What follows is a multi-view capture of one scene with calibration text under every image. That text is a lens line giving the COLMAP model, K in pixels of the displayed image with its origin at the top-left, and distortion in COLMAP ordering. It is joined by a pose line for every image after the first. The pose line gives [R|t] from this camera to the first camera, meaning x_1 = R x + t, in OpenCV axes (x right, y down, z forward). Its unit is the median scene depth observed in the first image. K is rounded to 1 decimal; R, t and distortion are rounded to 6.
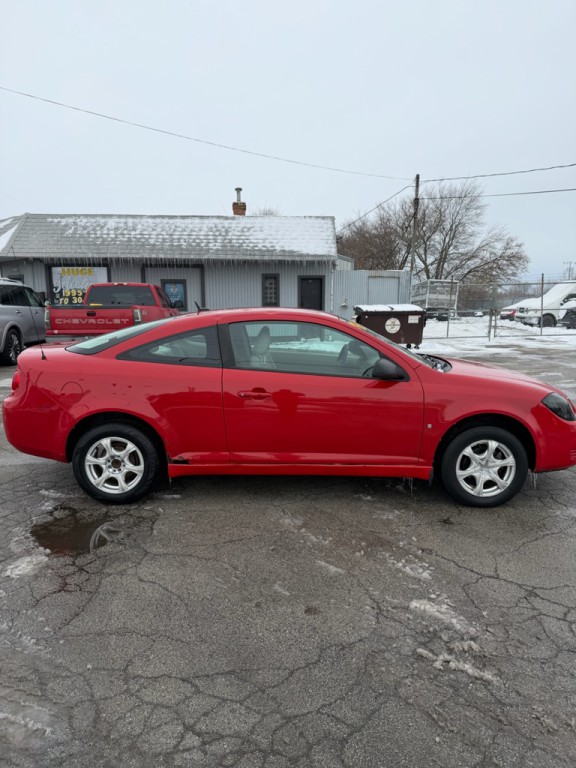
lens RADIAL K [[541.6, 0, 283.3], [0, 541.6, 385.5], [0, 0, 1]] dist [0.070647, -0.151041]
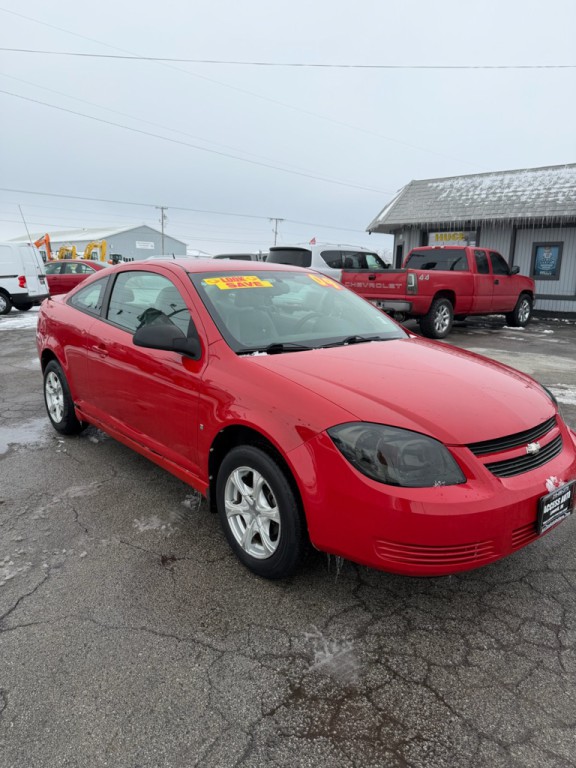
lens RADIAL K [[541.6, 0, 283.3], [0, 541.6, 385.5], [0, 0, 1]] dist [0.070647, -0.151041]
pose [[0.651187, 0.169377, -0.739775, 0.201589], [-0.131313, 0.985221, 0.109985, -0.016390], [0.747470, 0.025521, 0.663805, 0.145059]]
